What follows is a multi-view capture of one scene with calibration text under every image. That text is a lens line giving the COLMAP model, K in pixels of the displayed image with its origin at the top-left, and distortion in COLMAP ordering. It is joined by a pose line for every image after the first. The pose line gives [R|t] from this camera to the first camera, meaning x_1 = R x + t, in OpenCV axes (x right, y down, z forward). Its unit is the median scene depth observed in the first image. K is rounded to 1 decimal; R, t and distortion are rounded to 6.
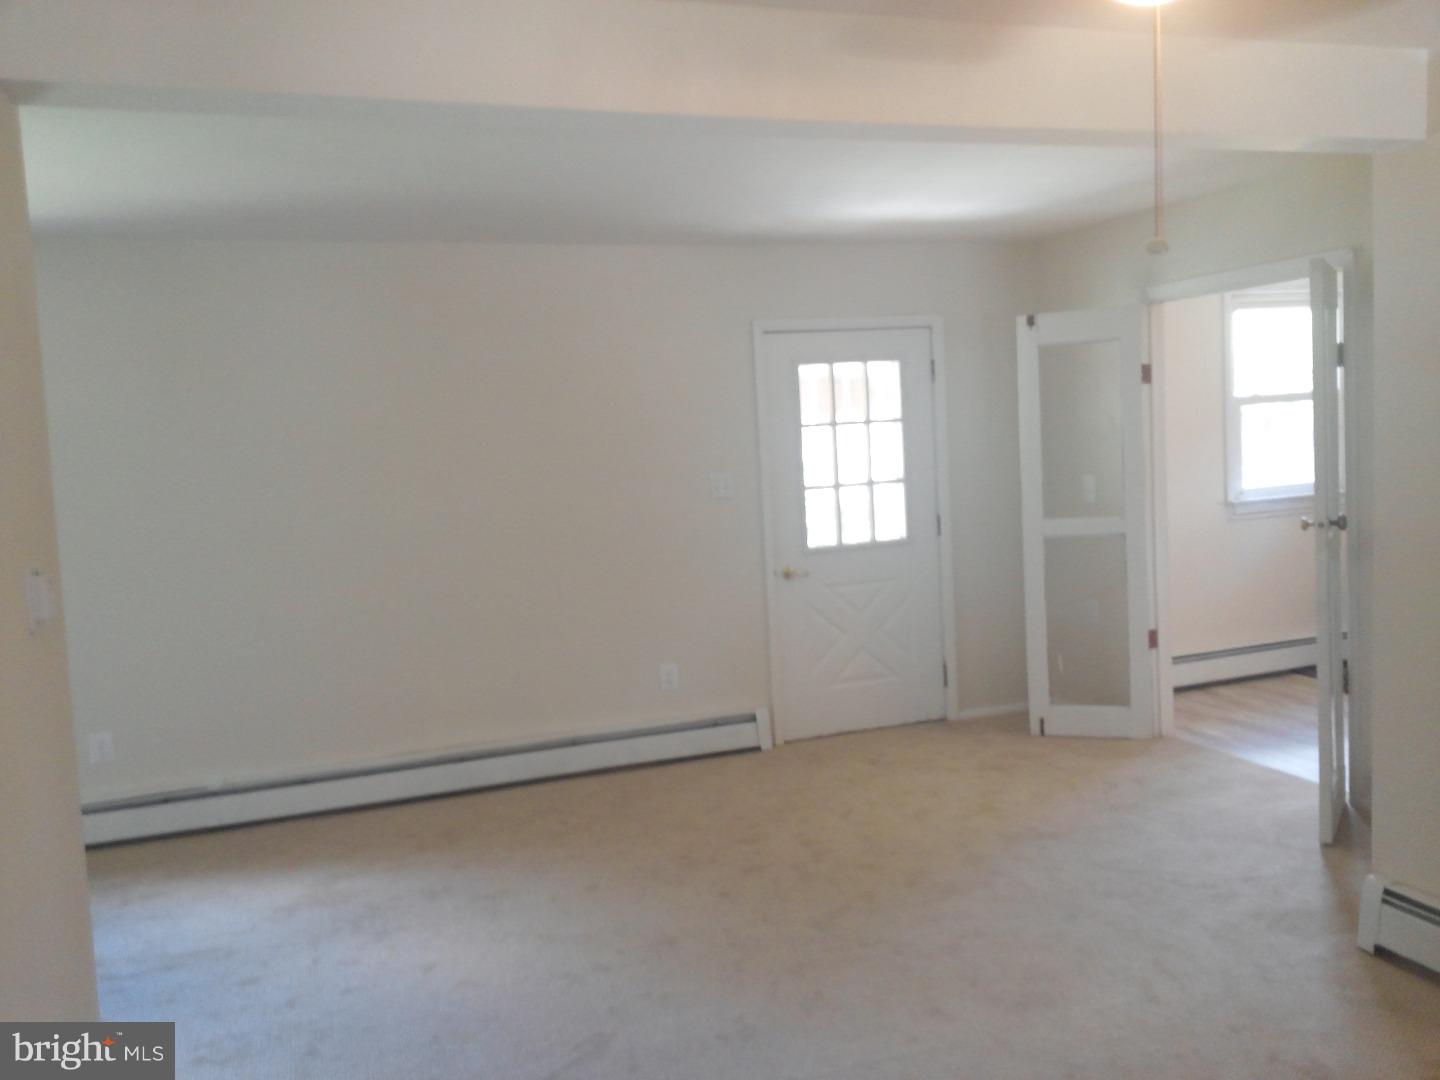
lens RADIAL K [[1232.4, 0, 720.0], [0, 1232.4, 540.0], [0, 0, 1]] dist [0.038761, -0.005619]
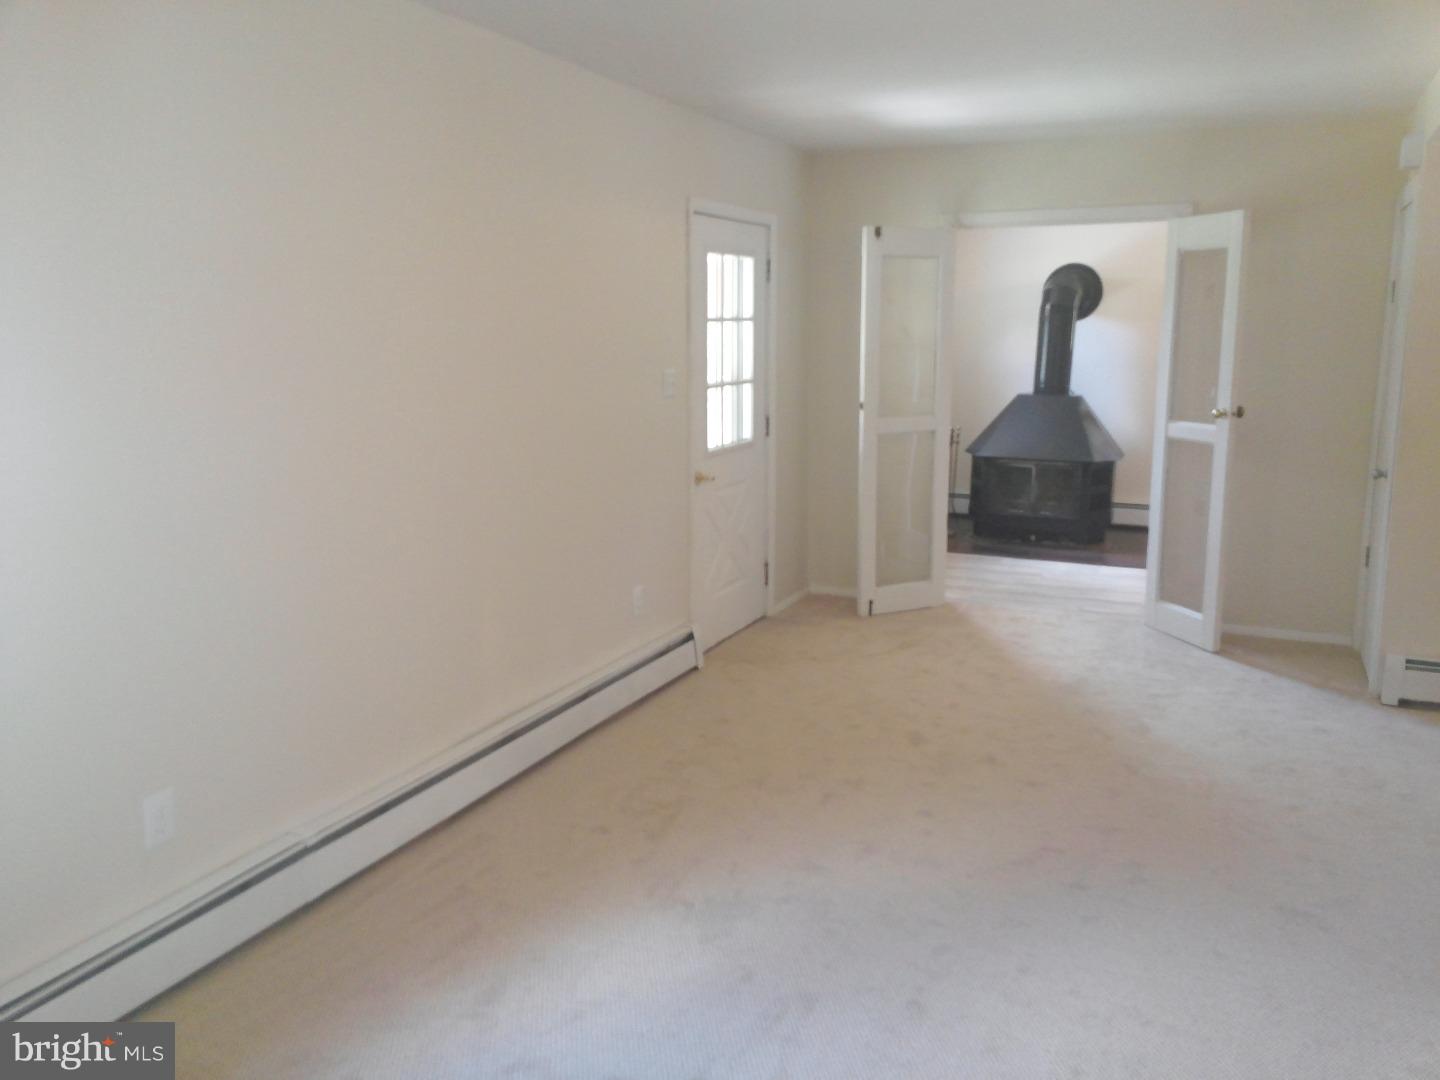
lens RADIAL K [[1232.4, 0, 720.0], [0, 1232.4, 540.0], [0, 0, 1]] dist [0.038761, -0.005619]
pose [[0.670503, -0.077583, 0.737839, -0.634846], [0.028498, 0.996477, 0.078882, 0.000564], [-0.741359, -0.031863, 0.670352, 0.365687]]
